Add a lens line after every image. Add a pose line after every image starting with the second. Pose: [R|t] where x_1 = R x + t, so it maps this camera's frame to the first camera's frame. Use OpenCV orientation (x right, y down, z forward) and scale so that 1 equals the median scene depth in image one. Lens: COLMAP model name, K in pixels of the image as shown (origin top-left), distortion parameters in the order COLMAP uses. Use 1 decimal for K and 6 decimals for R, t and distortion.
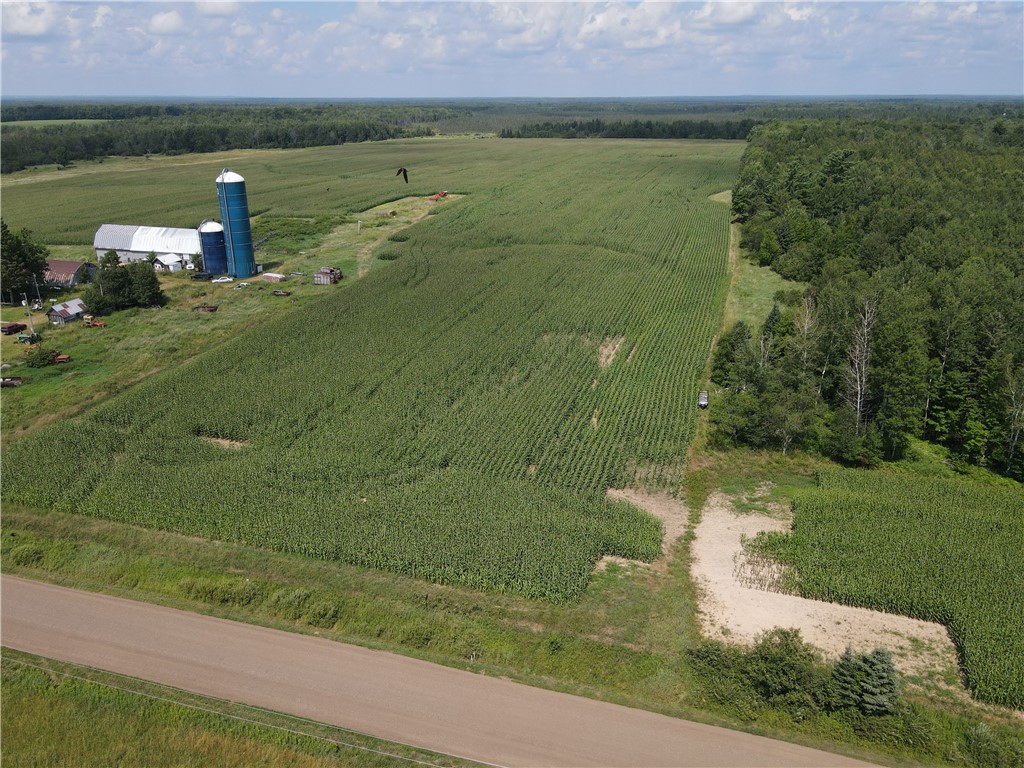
lens RADIAL K [[751.8, 0, 512.0], [0, 751.8, 384.0], [0, 0, 1]] dist [0.015515, -0.000214]
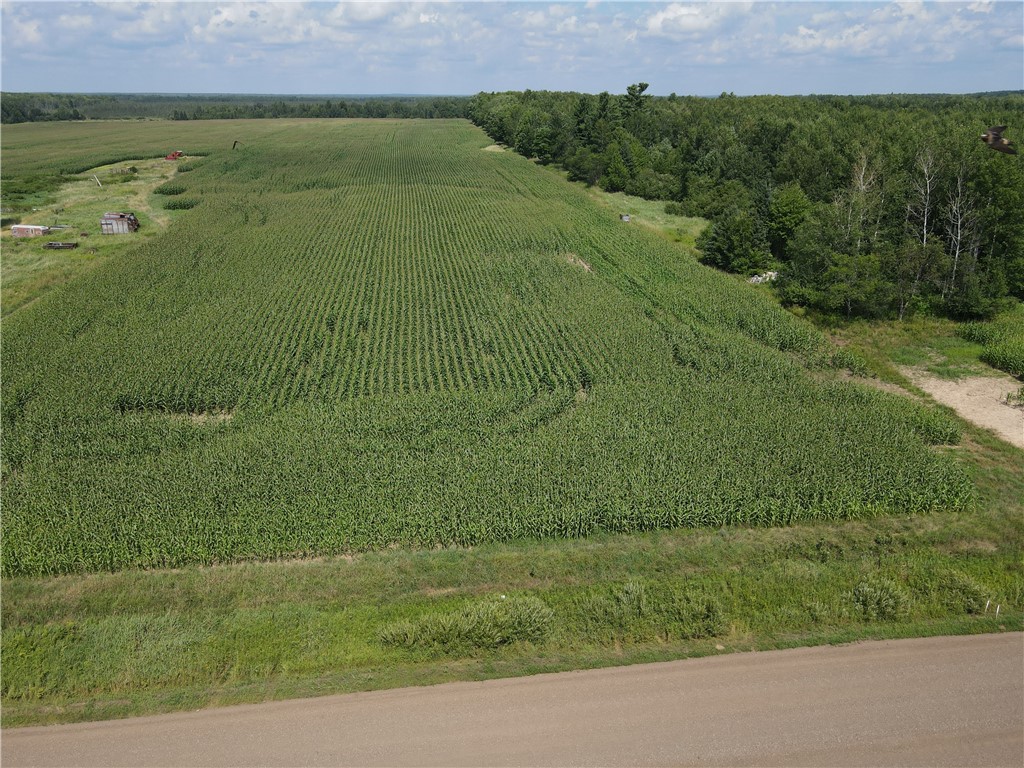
lens RADIAL K [[751.8, 0, 512.0], [0, 751.8, 384.0], [0, 0, 1]] dist [0.015515, -0.000214]
pose [[0.910559, -0.144863, 0.387166, -0.465354], [0.143971, 0.989081, 0.031478, 0.086341], [-0.387499, 0.027078, 0.921472, 0.451737]]
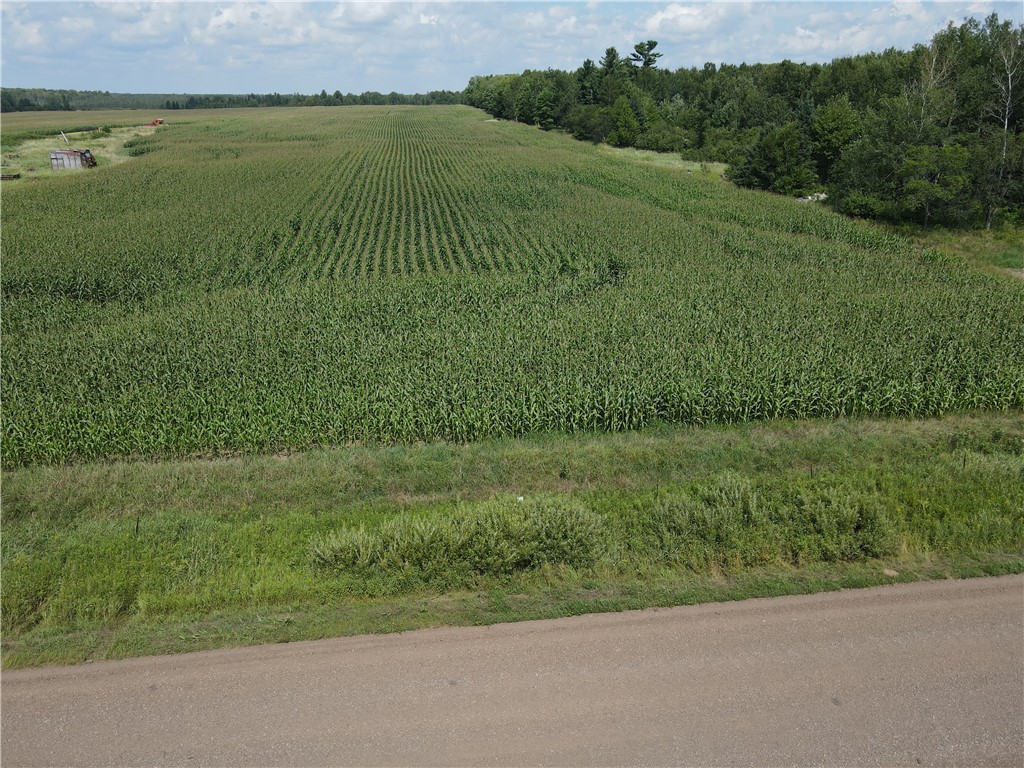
lens RADIAL K [[751.8, 0, 512.0], [0, 751.8, 384.0], [0, 0, 1]] dist [0.015515, -0.000214]
pose [[0.909520, -0.146693, 0.388914, -0.417104], [0.146797, 0.988723, 0.029632, 0.177465], [-0.388875, 0.030140, 0.920798, 0.621772]]
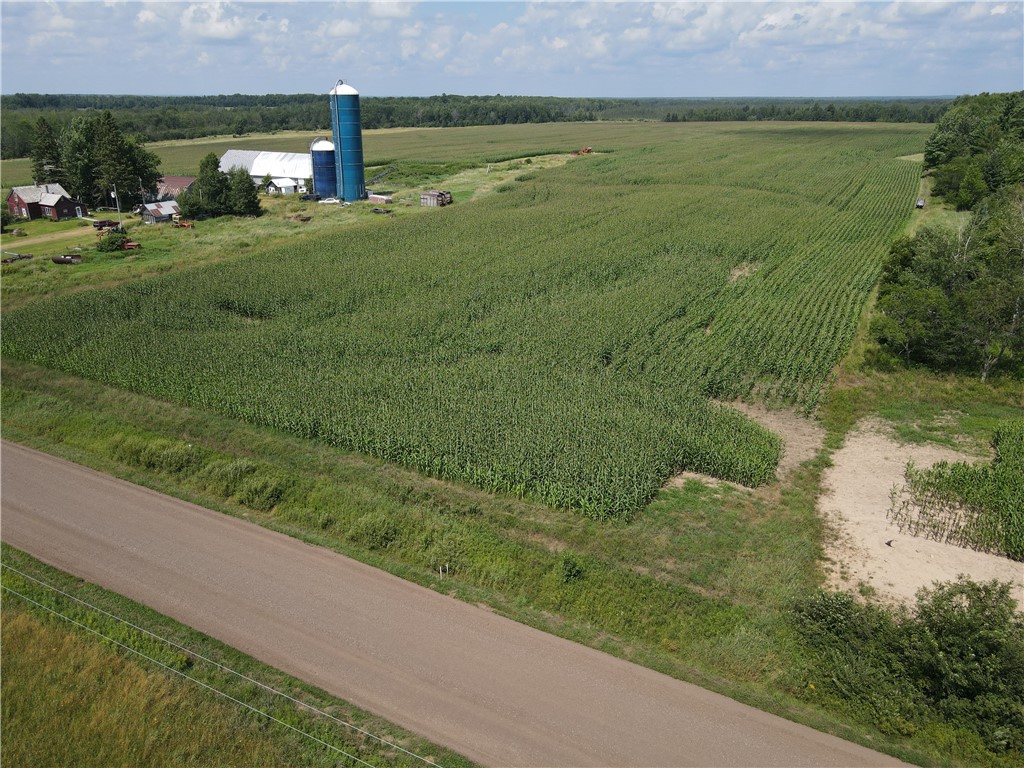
lens RADIAL K [[751.8, 0, 512.0], [0, 751.8, 384.0], [0, 0, 1]] dist [0.015515, -0.000214]
pose [[0.977663, 0.077296, -0.195451, 0.091556], [-0.077340, 0.996977, 0.007418, 0.148302], [0.195434, 0.007864, 0.980685, 0.287802]]
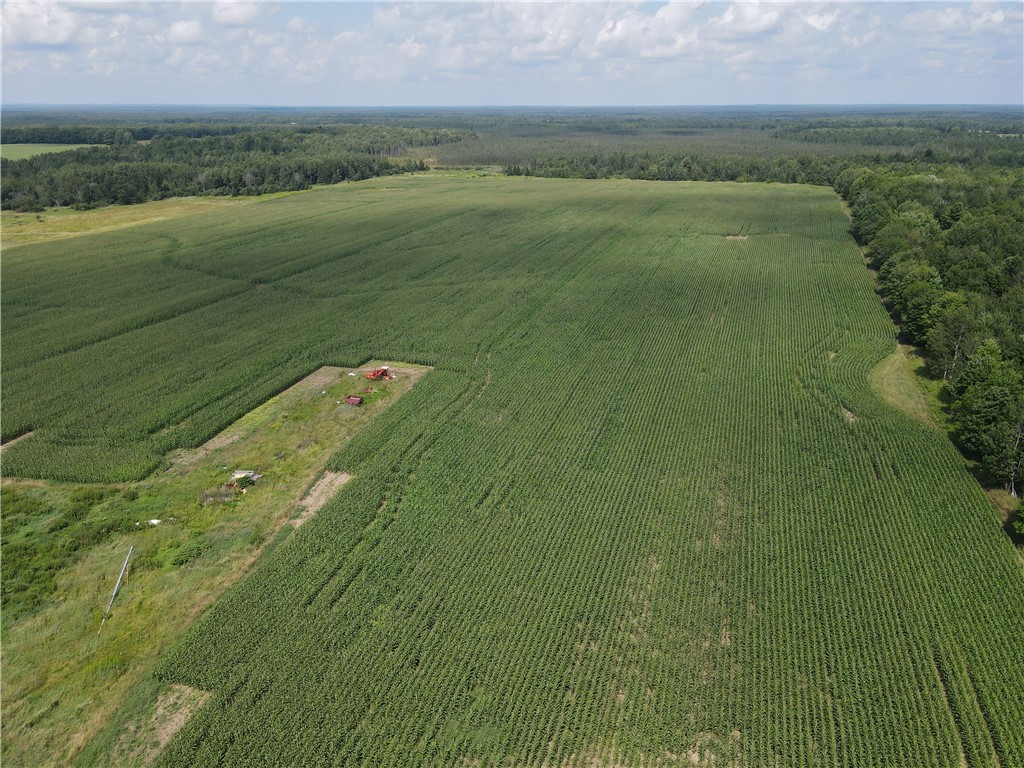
lens RADIAL K [[751.8, 0, 512.0], [0, 751.8, 384.0], [0, 0, 1]] dist [0.015515, -0.000214]
pose [[0.999785, 0.009491, -0.018410, 0.102826], [-0.009659, 0.999912, -0.009100, -0.984960], [0.018322, 0.009276, 0.999789, 1.858493]]
